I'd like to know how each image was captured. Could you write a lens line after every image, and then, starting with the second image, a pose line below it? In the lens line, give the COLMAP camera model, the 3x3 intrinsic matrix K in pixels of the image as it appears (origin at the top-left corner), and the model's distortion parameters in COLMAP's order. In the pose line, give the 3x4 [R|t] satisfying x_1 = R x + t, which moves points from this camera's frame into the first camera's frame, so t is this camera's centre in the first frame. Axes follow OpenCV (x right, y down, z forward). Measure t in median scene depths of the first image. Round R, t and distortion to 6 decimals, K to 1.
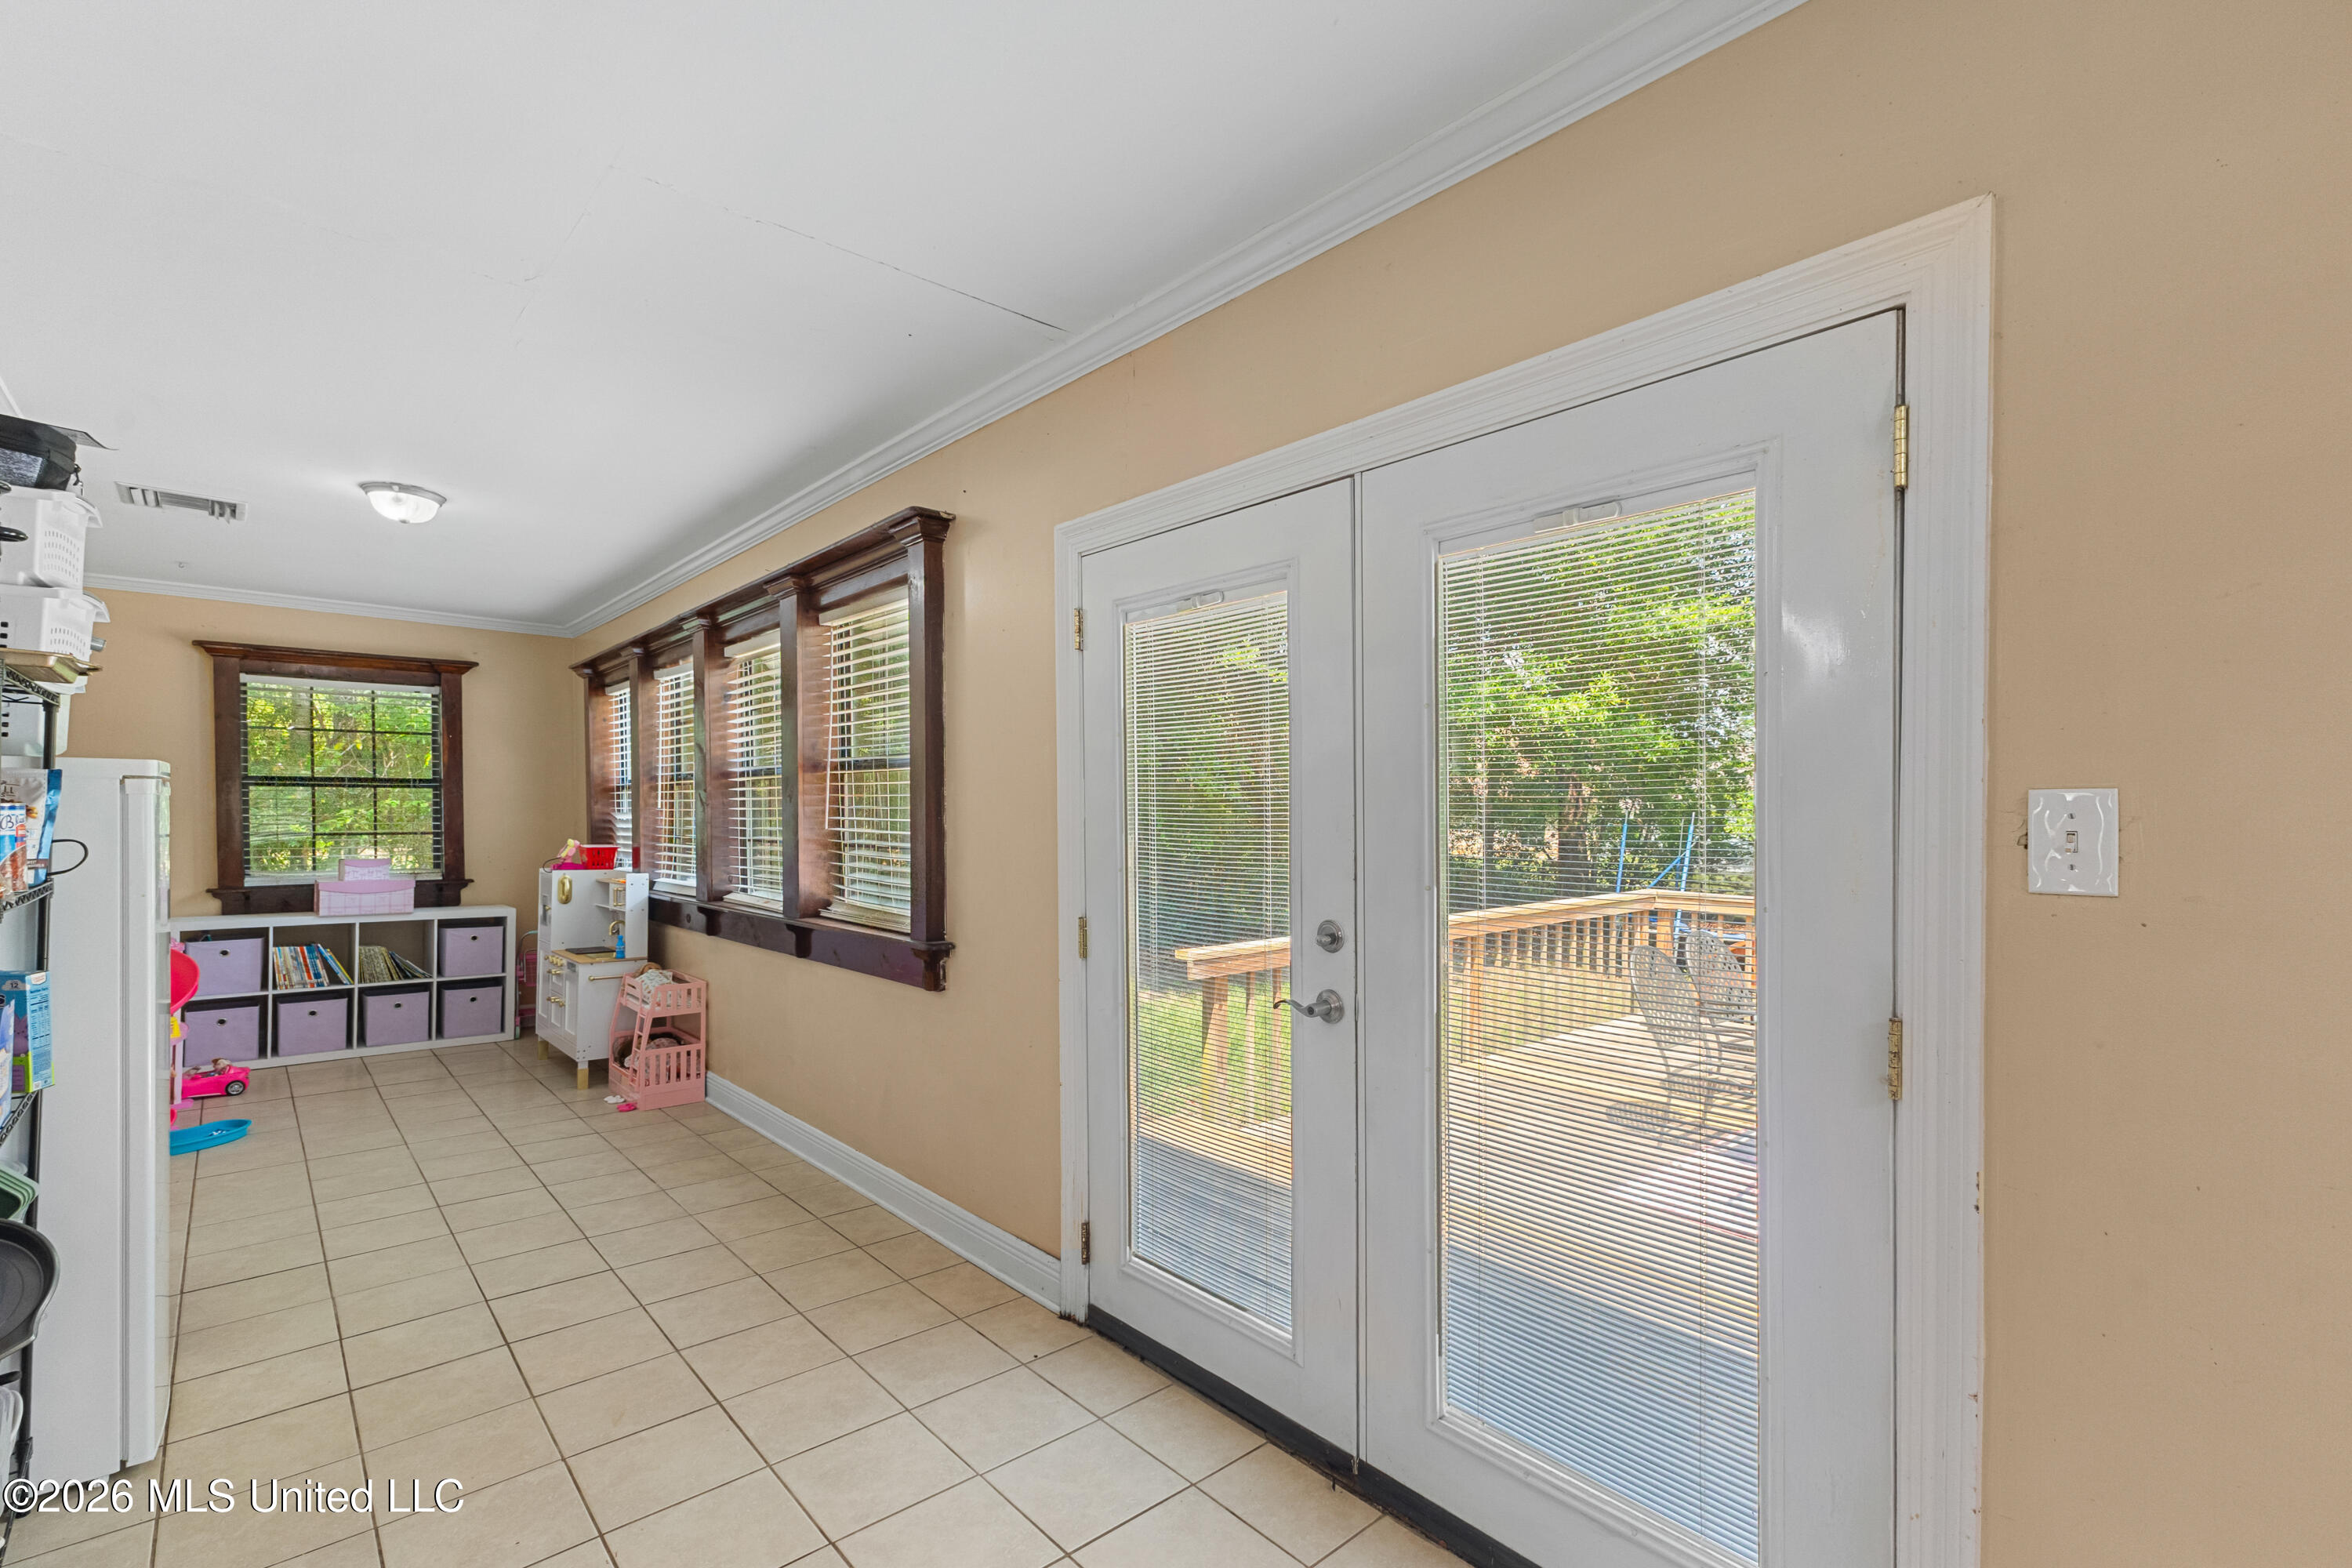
lens RADIAL K [[1031.8, 0, 1186.0], [0, 1031.8, 805.6], [0, 0, 1]] dist [0.013600, -0.002789]
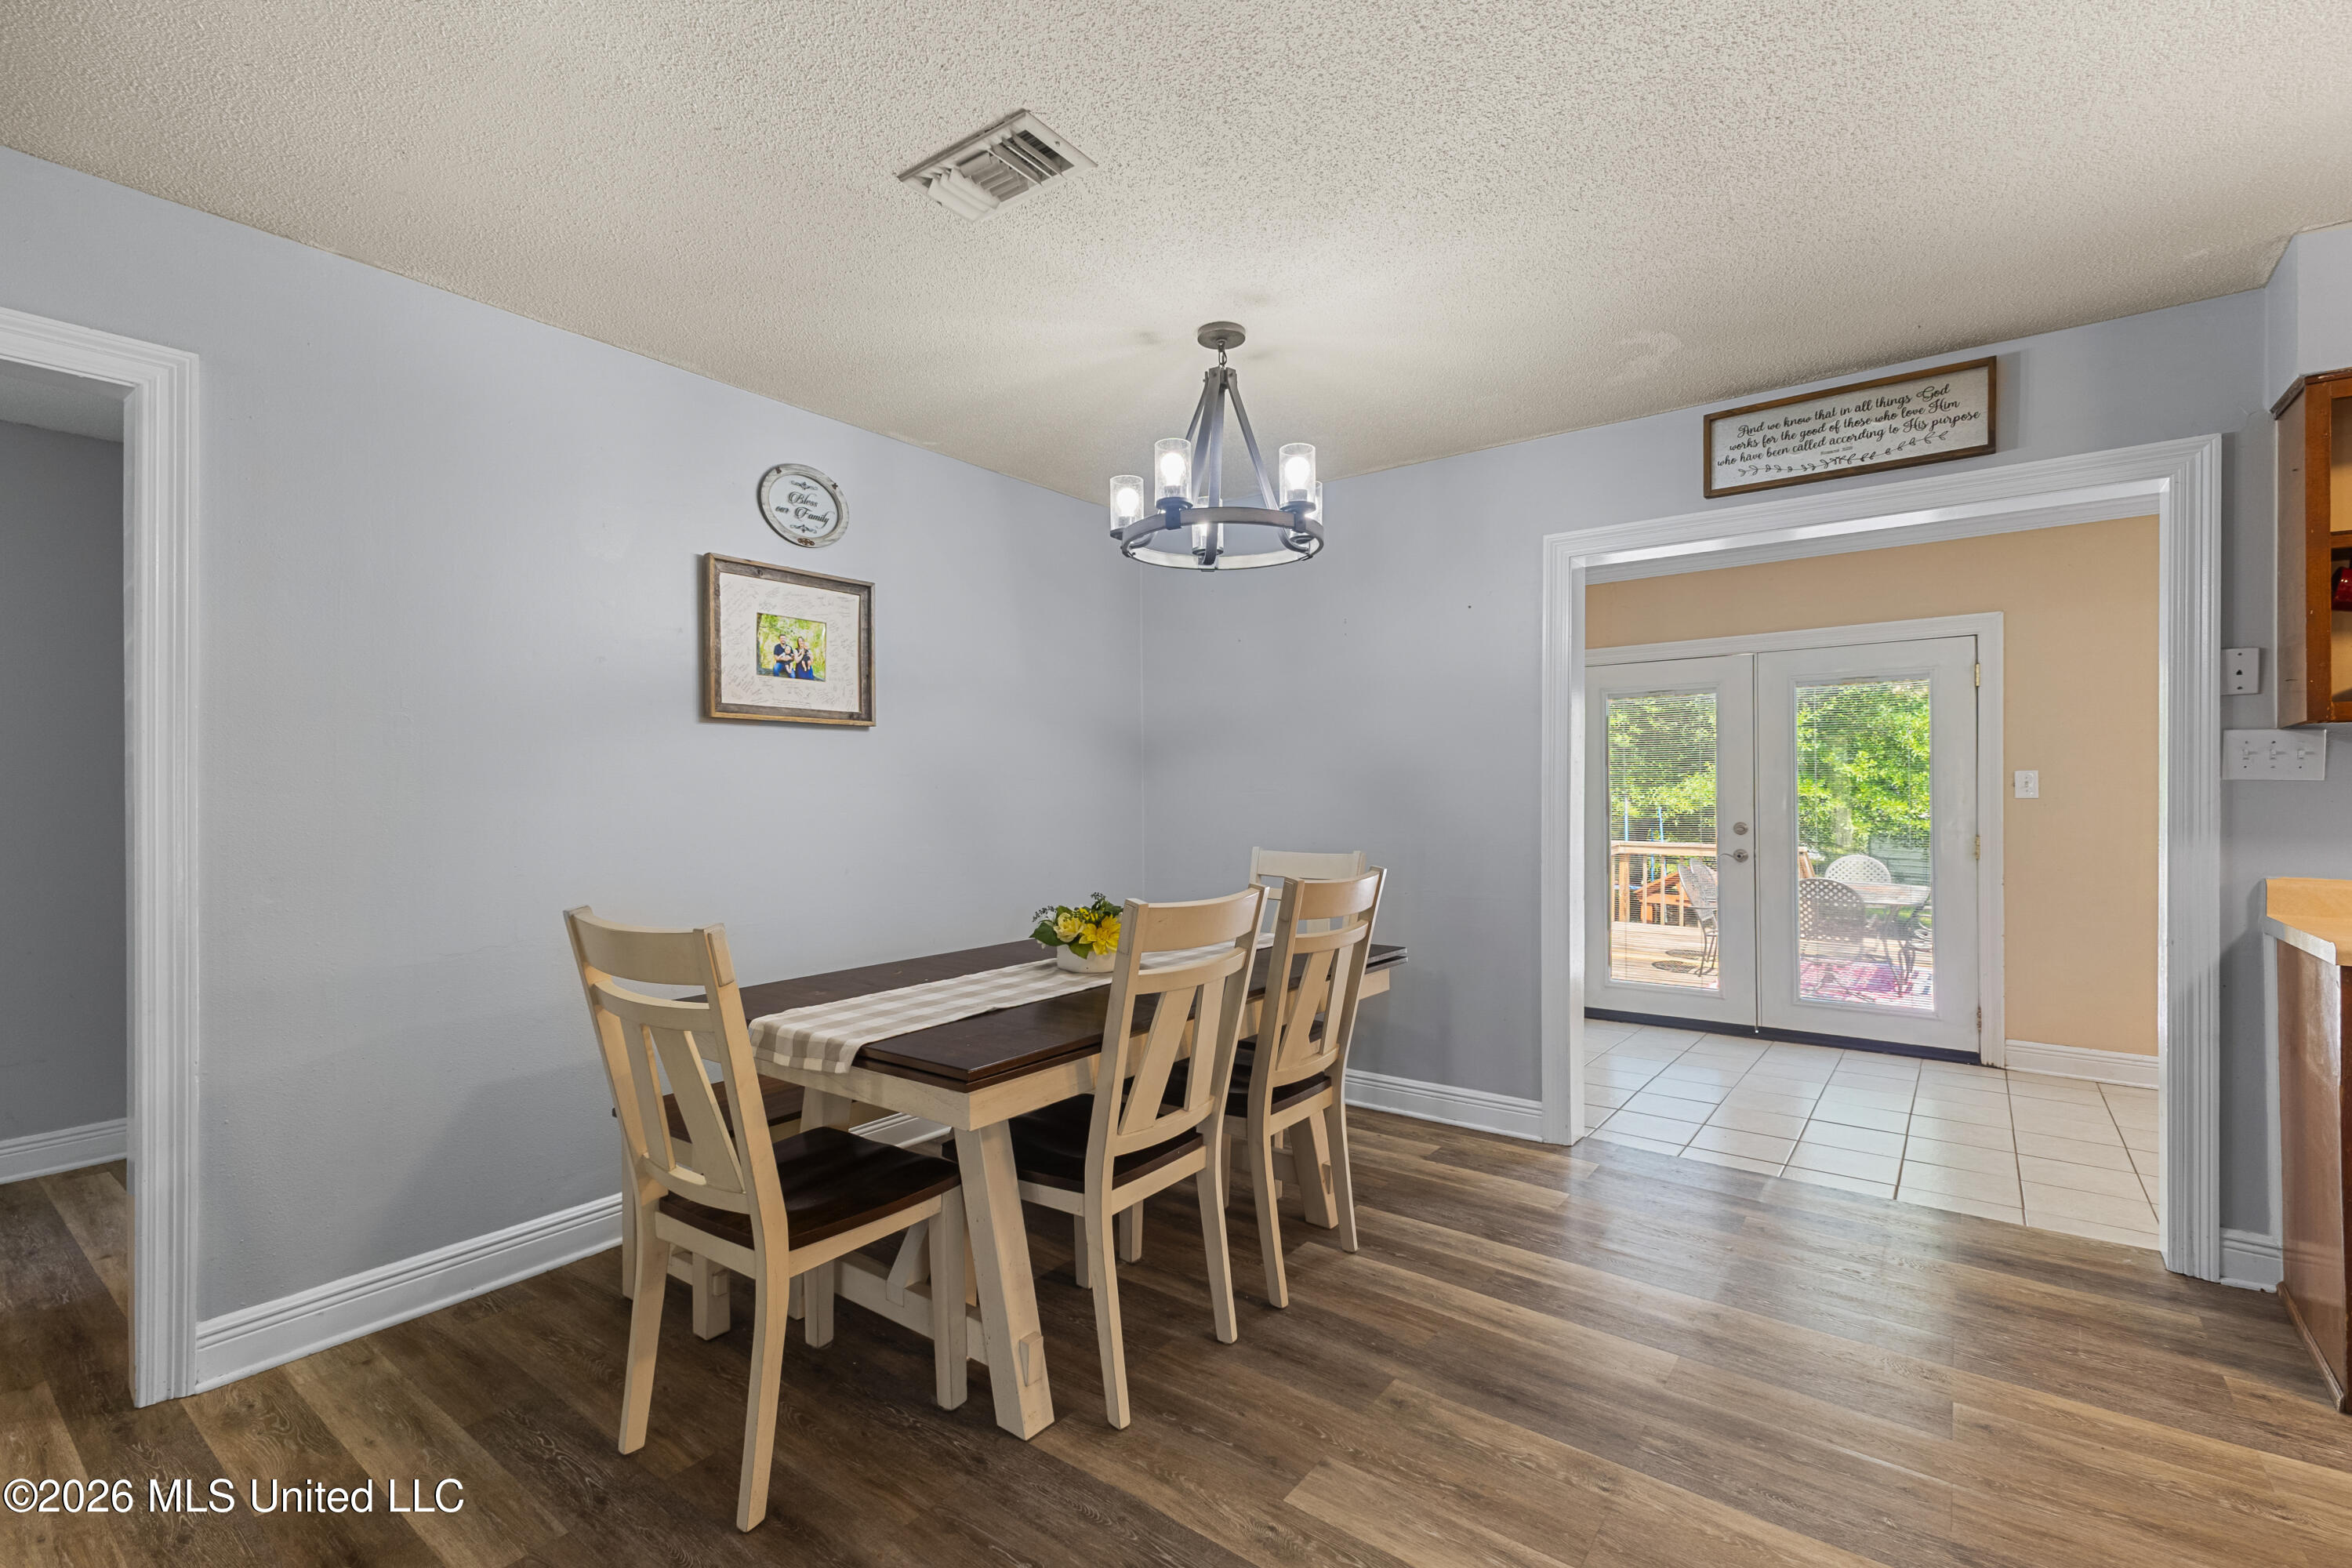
lens RADIAL K [[1031.8, 0, 1173.1], [0, 1031.8, 793.8], [0, 0, 1]] dist [0.013600, -0.002789]
pose [[0.982313, -0.002941, 0.187222, -1.137851], [0.003264, 0.999994, -0.001415, 0.025210], [-0.187217, 0.002001, 0.982317, -0.835158]]
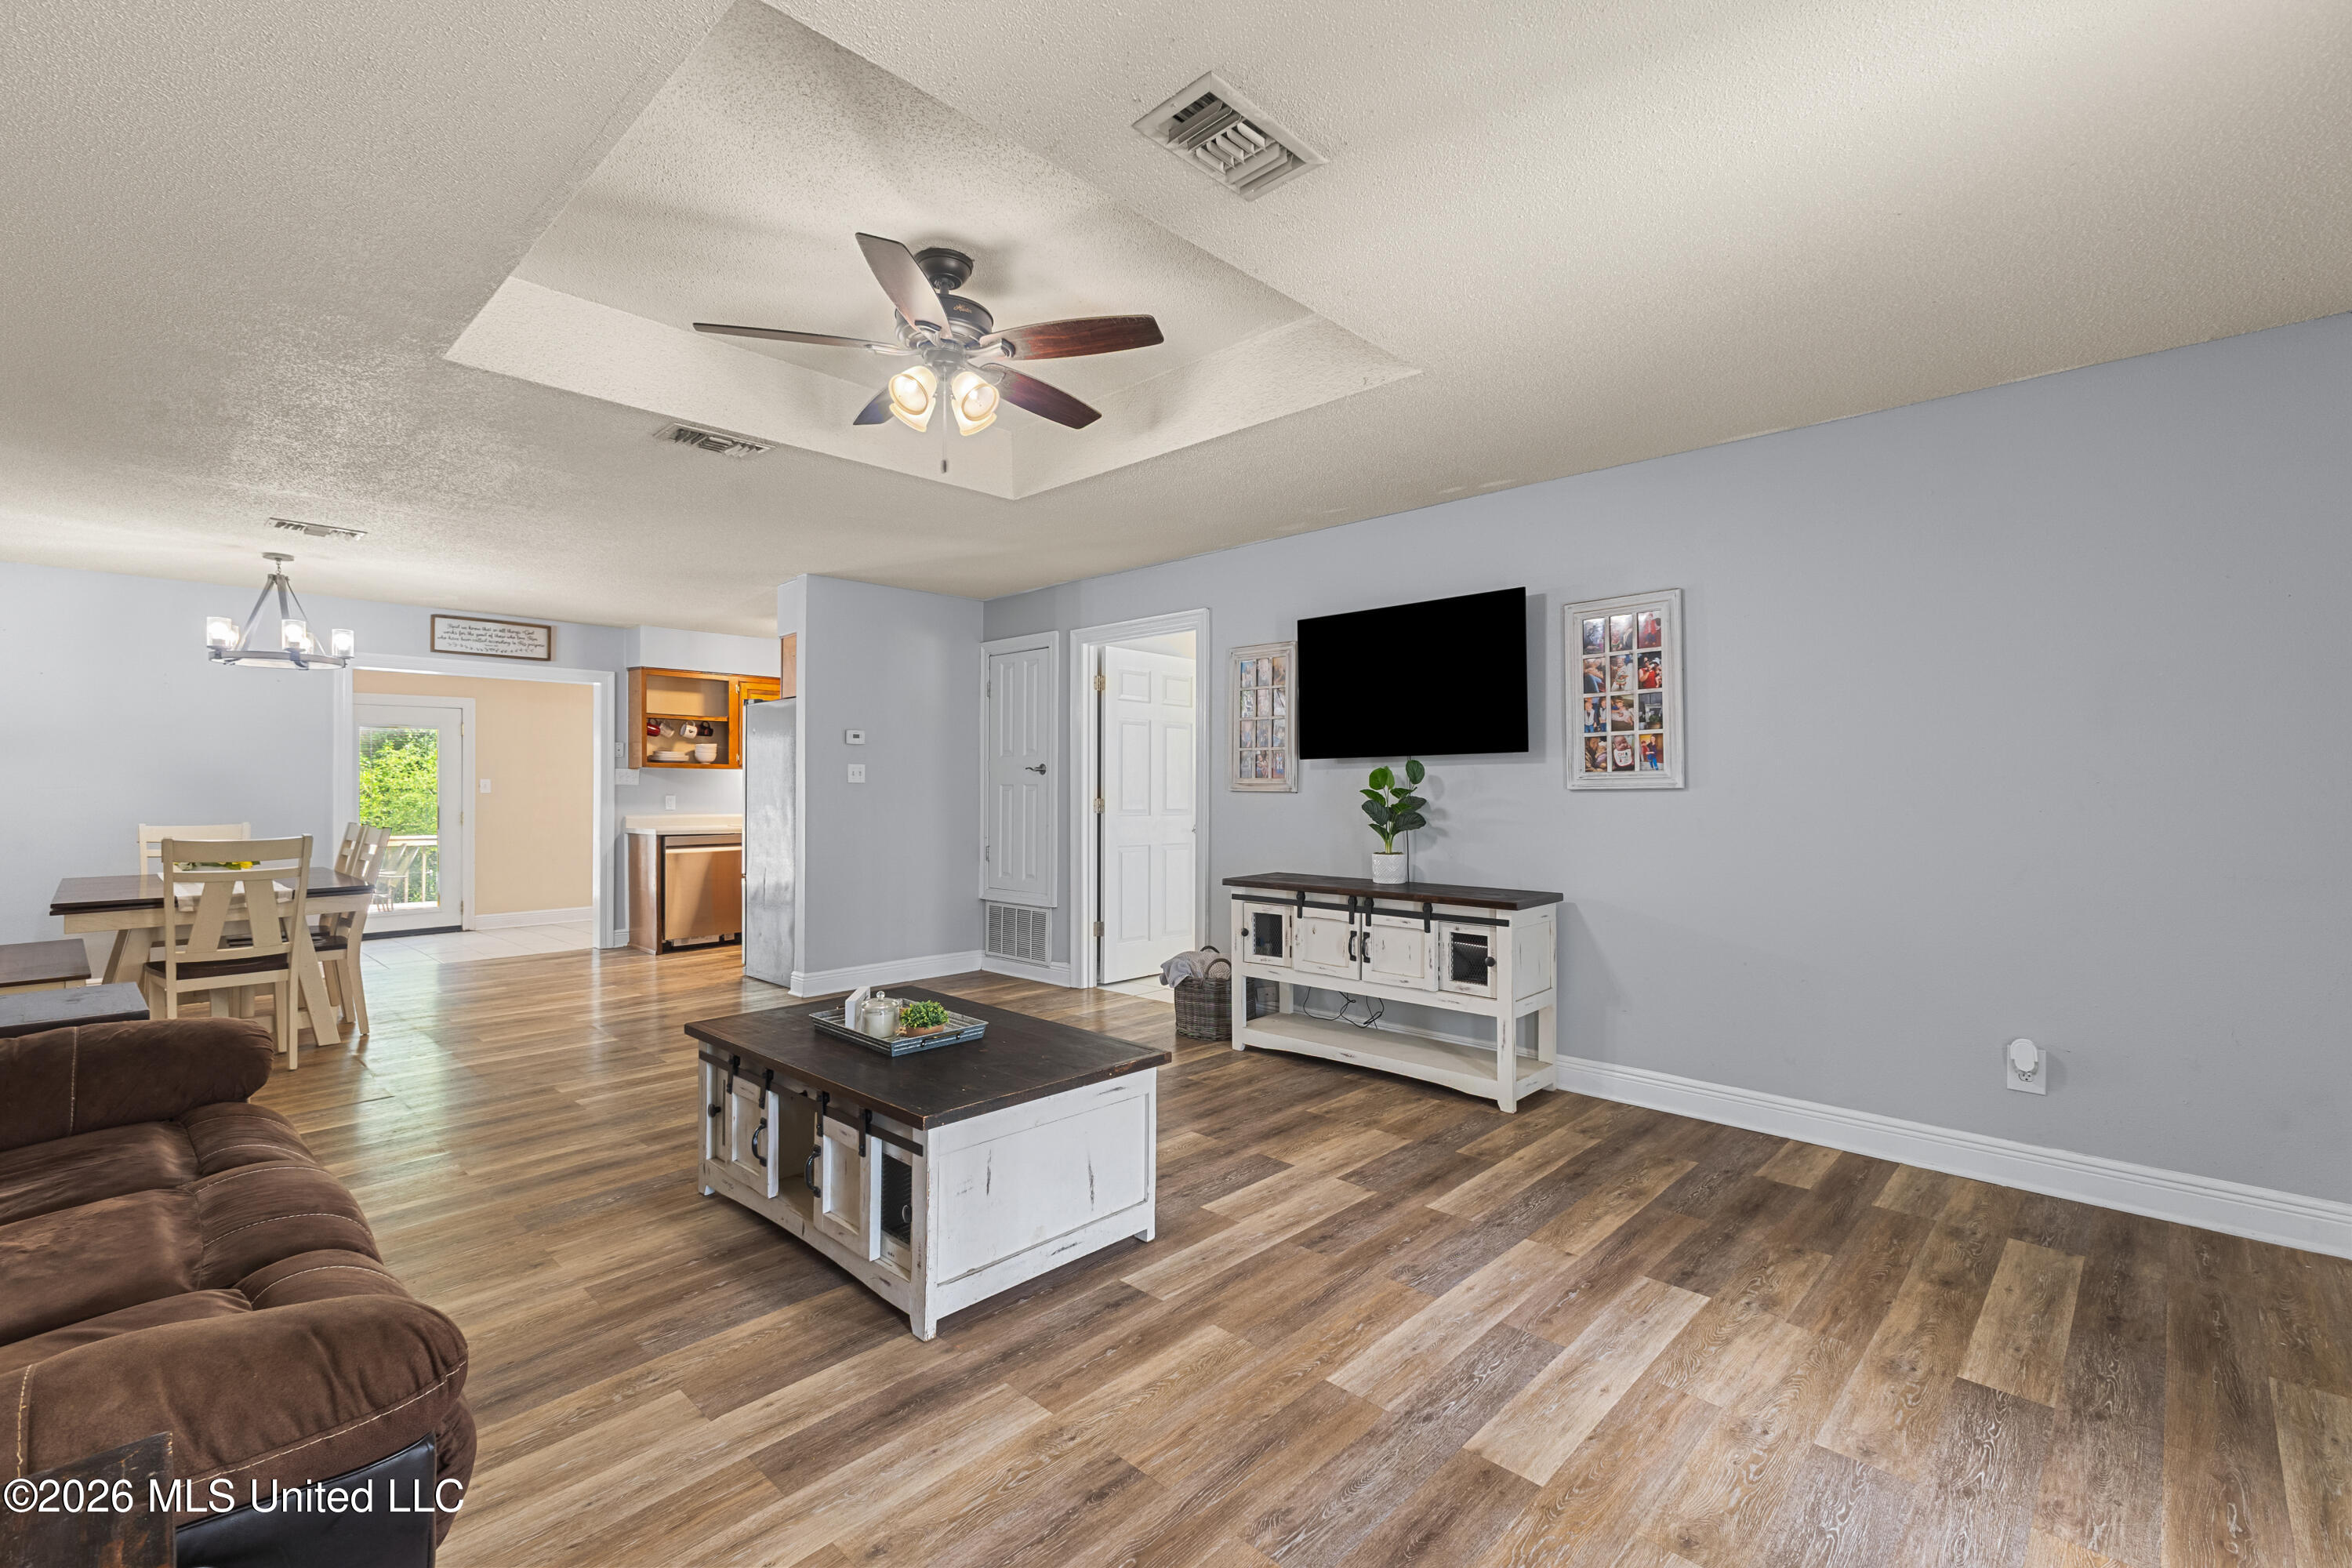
lens RADIAL K [[1031.8, 0, 1183.7], [0, 1031.8, 772.3], [0, 0, 1]] dist [0.013600, -0.002789]
pose [[-0.082596, 0.017915, 0.996422, -2.779577], [0.006993, 0.999824, -0.017397, 0.039669], [-0.996559, 0.005531, -0.082707, -1.348099]]
